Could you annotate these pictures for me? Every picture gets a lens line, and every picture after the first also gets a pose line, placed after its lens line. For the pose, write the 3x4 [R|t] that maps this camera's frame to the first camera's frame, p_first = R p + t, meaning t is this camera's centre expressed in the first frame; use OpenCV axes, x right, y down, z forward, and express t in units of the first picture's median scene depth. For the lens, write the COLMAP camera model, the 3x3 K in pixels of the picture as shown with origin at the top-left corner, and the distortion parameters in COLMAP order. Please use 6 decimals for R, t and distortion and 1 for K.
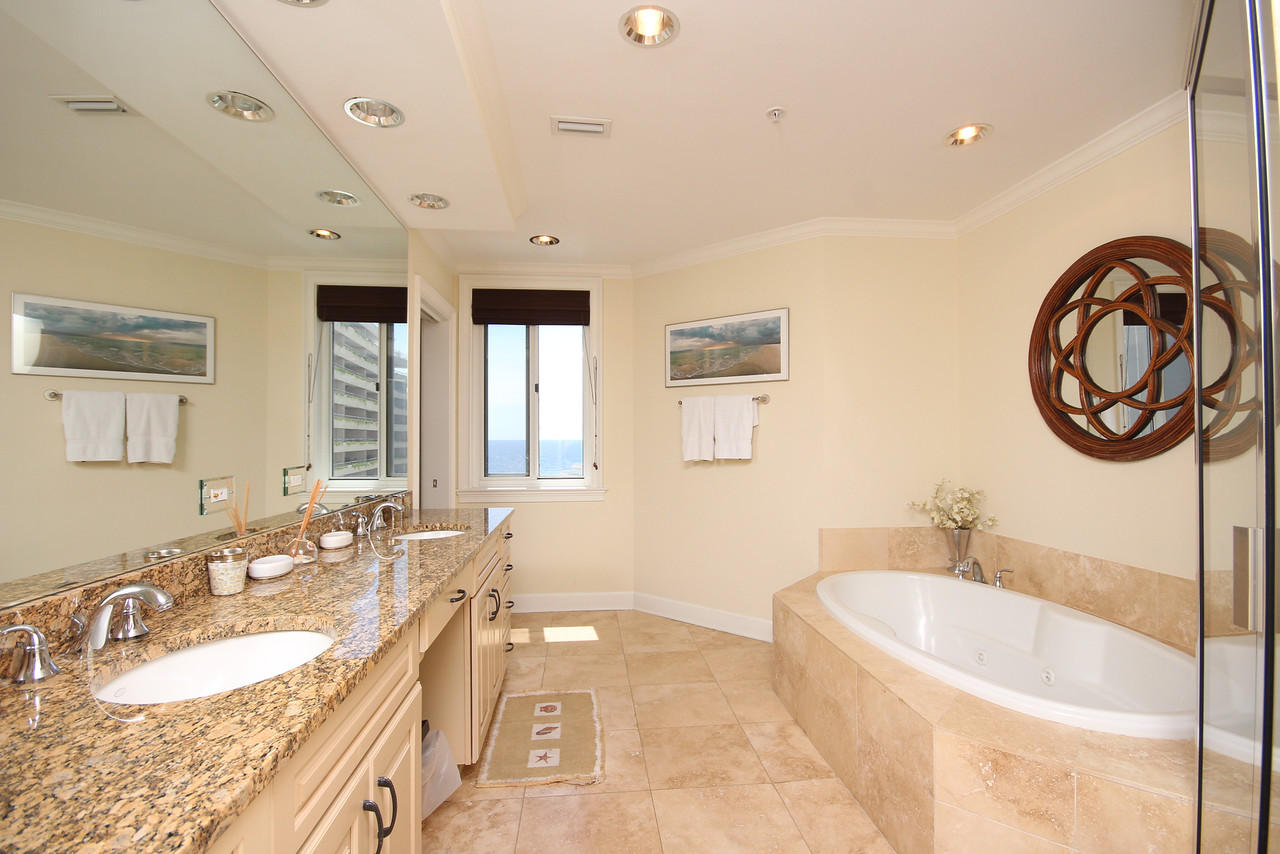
lens RADIAL K [[585.0, 0, 640.0], [0, 585.0, 427.0], [0, 0, 1]] dist [-0.002547, -0.000510]
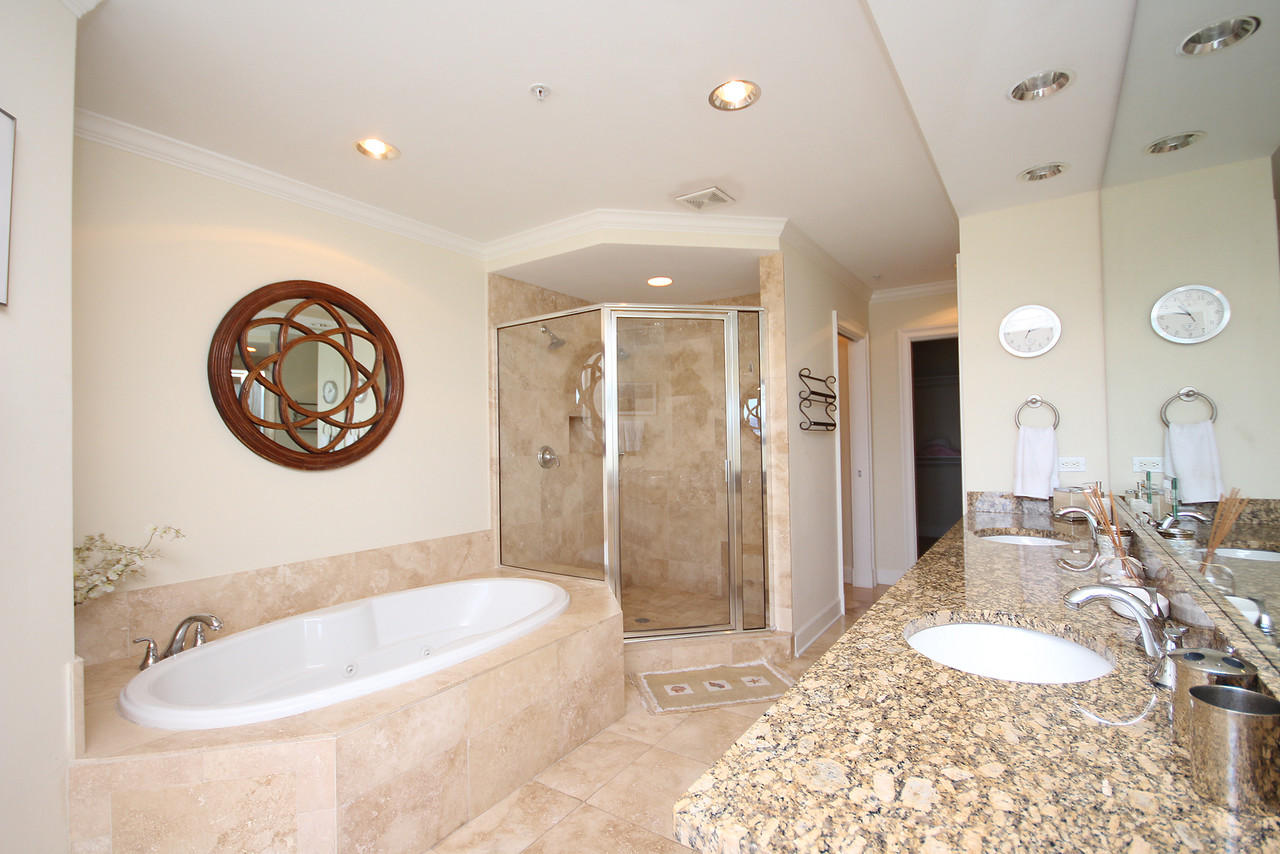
lens RADIAL K [[596.5, 0, 636.7], [0, 596.5, 429.7], [0, 0, 1]] dist [-0.002842, -0.000640]
pose [[-0.764873, 0.018163, 0.643925, -0.421554], [-0.001655, 0.999544, -0.030160, 0.010683], [-0.644179, -0.024134, -0.764494, 1.456219]]
